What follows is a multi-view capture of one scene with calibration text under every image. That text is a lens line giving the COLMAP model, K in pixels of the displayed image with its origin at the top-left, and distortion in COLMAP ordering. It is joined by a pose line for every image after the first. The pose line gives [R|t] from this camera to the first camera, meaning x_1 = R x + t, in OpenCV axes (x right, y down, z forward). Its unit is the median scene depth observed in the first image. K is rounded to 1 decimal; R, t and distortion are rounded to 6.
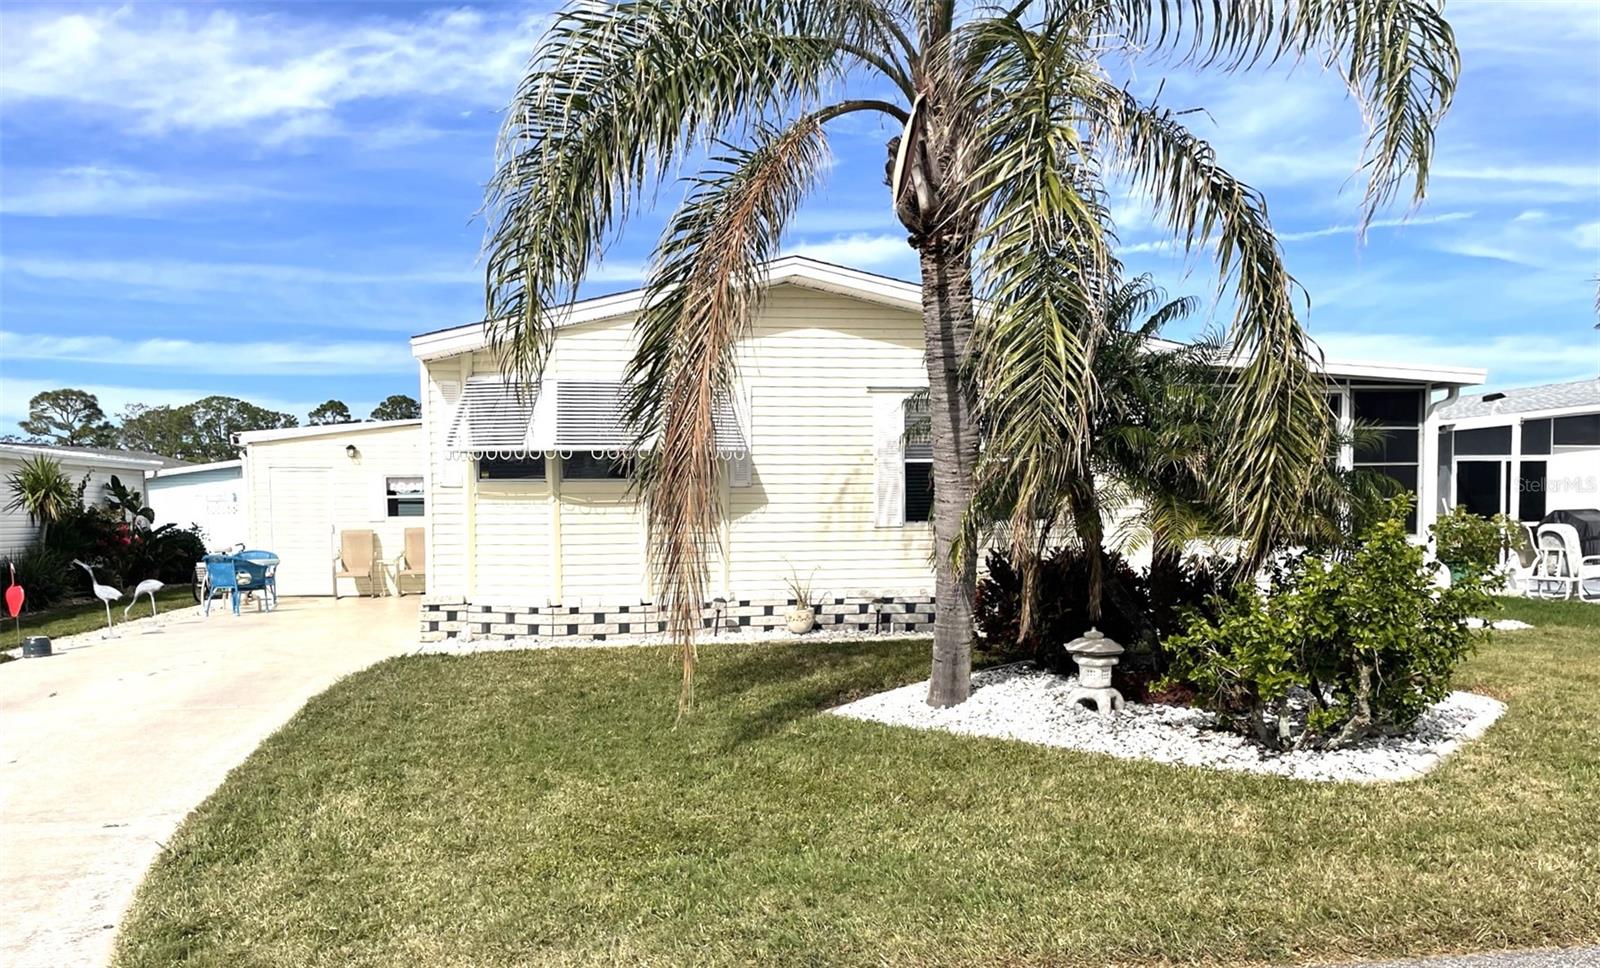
lens RADIAL K [[1251.0, 0, 801.0], [0, 1251.0, 553.3], [0, 0, 1]] dist [0.003061, -0.001567]
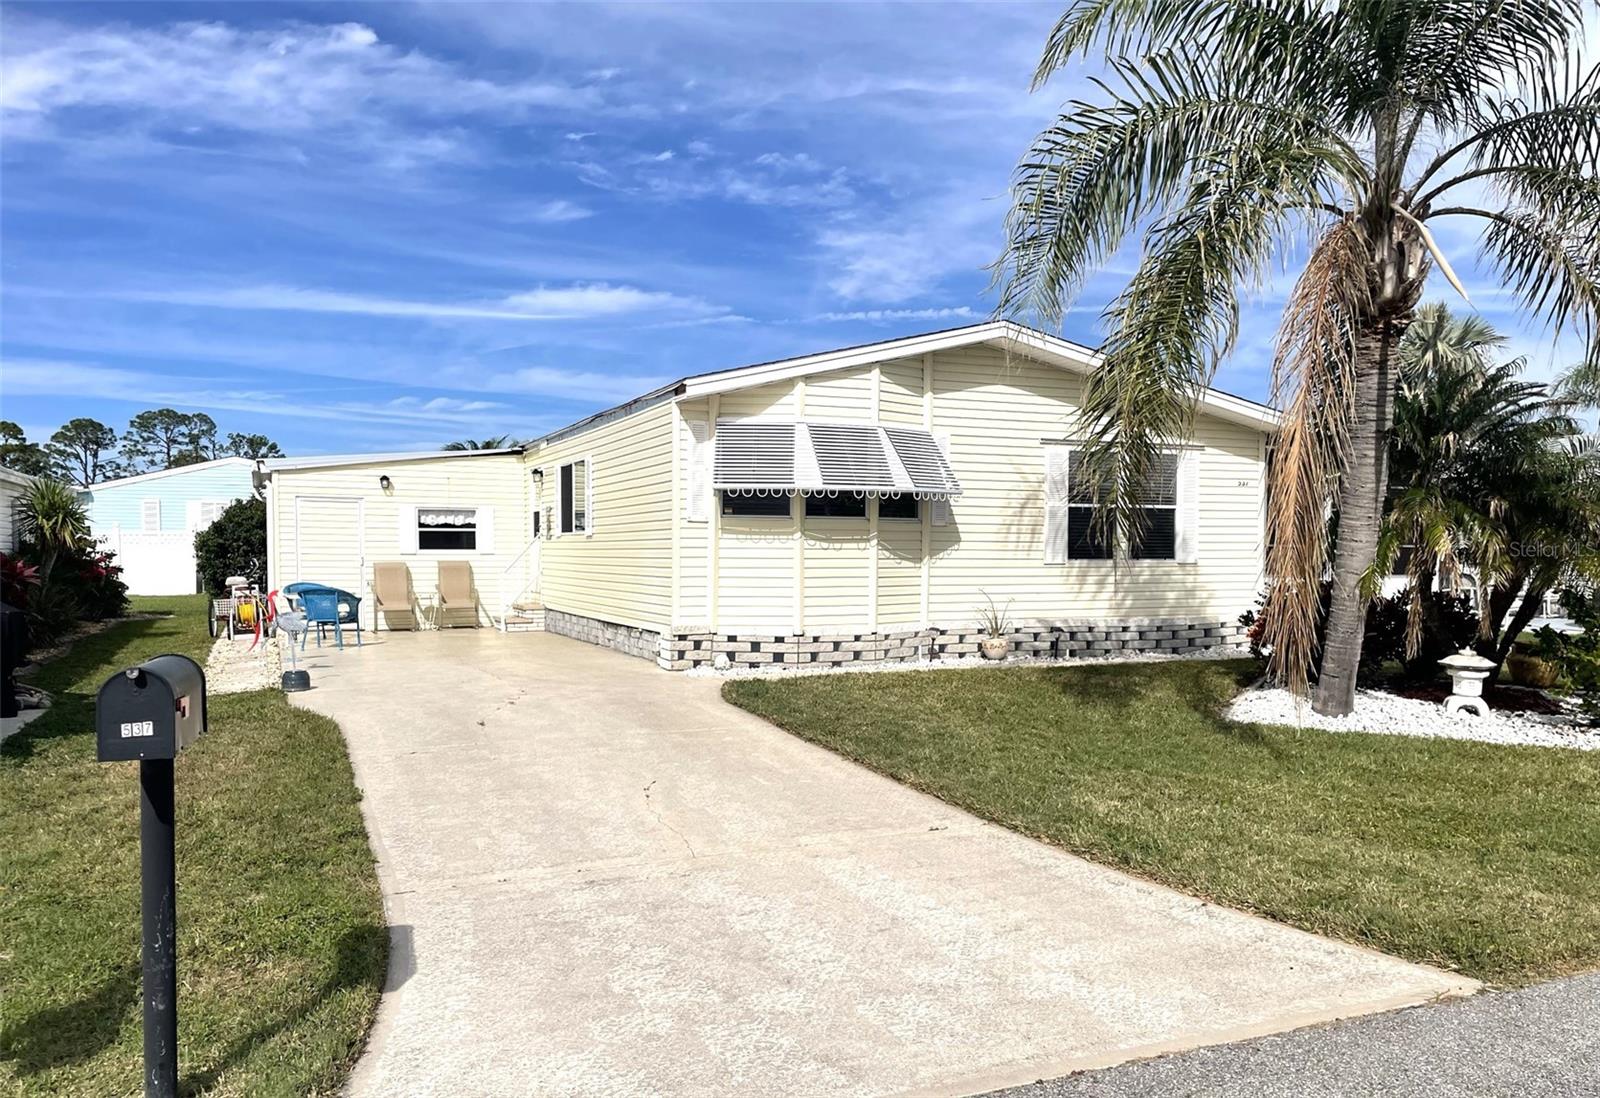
lens RADIAL K [[1206.1, 0, 800.0], [0, 1206.1, 549.0], [0, 0, 1]] dist [0.057465, -0.077717]
pose [[0.971721, 0.012803, 0.235785, -0.419082], [-0.004150, 0.999301, -0.037161, 0.006856], [-0.236096, 0.035132, 0.971095, 0.001534]]
